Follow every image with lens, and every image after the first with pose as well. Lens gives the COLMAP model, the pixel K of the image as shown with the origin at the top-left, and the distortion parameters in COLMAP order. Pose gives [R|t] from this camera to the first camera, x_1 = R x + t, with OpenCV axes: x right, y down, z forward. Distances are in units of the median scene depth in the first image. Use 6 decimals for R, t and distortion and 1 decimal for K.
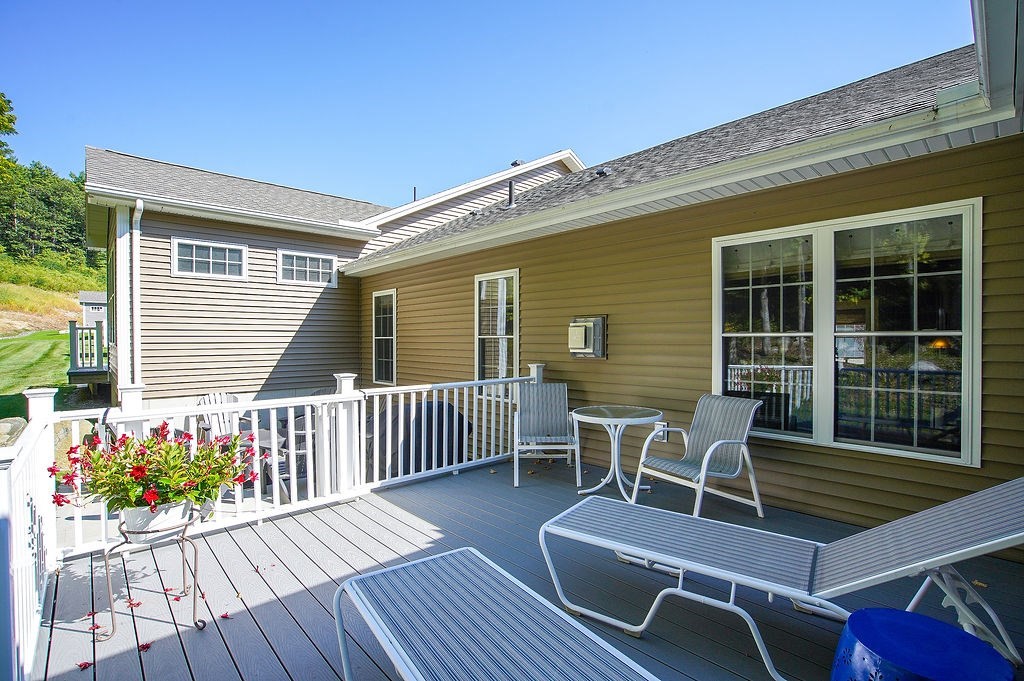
lens RADIAL K [[475.5, 0, 504.3], [0, 475.5, 336.4], [0, 0, 1]] dist [-0.051046, 0.016871]
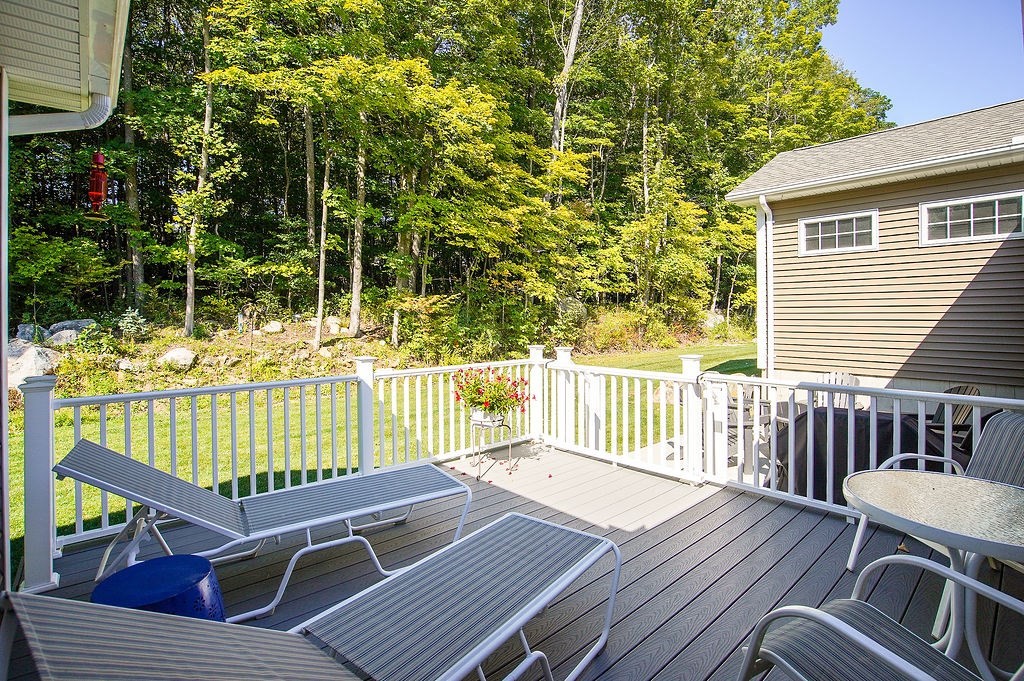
lens RADIAL K [[475.5, 0, 504.8], [0, 475.5, 308.0], [0, 0, 1]] dist [-0.051046, 0.016871]
pose [[-0.005435, -0.015902, -0.999859, 0.323946], [0.006519, 0.999852, -0.015937, -0.000142], [0.999964, -0.006604, -0.005330, 0.310834]]
